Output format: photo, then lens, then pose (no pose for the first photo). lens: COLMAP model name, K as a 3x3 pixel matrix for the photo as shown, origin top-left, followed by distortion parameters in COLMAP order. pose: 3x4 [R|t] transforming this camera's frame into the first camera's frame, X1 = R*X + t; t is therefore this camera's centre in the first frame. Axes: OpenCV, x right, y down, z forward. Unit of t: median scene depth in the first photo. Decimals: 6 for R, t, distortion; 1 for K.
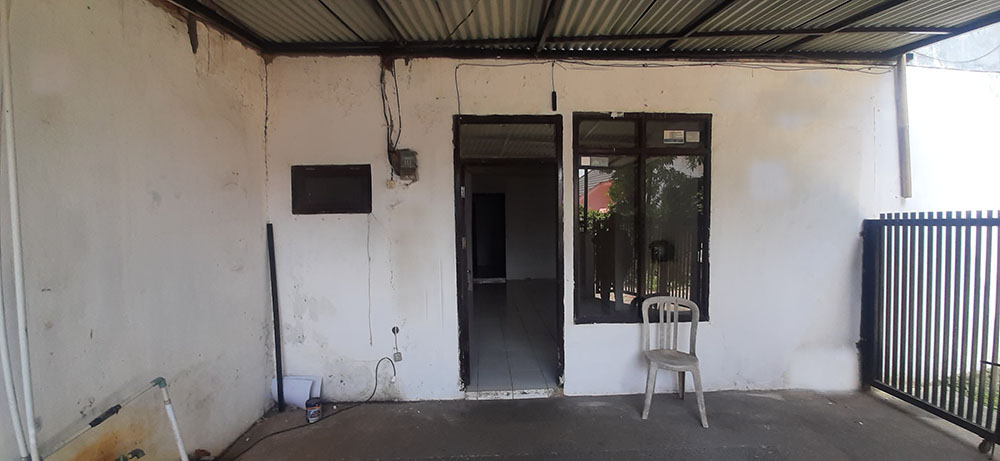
lens RADIAL K [[392.7, 0, 501.3], [0, 392.7, 234.9], [0, 0, 1]] dist [-0.000274, -0.000079]
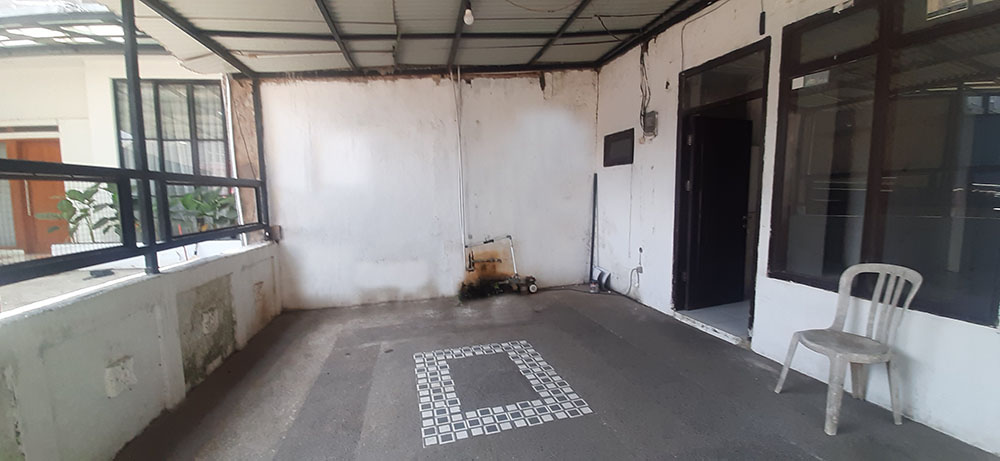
lens RADIAL K [[392.7, 0, 501.3], [0, 392.7, 234.9], [0, 0, 1]] dist [-0.000274, -0.000079]
pose [[0.239007, 0.114992, -0.964185, 0.913026], [-0.019530, 0.993331, 0.113627, 0.045778], [0.970821, -0.008327, 0.239659, 0.210571]]
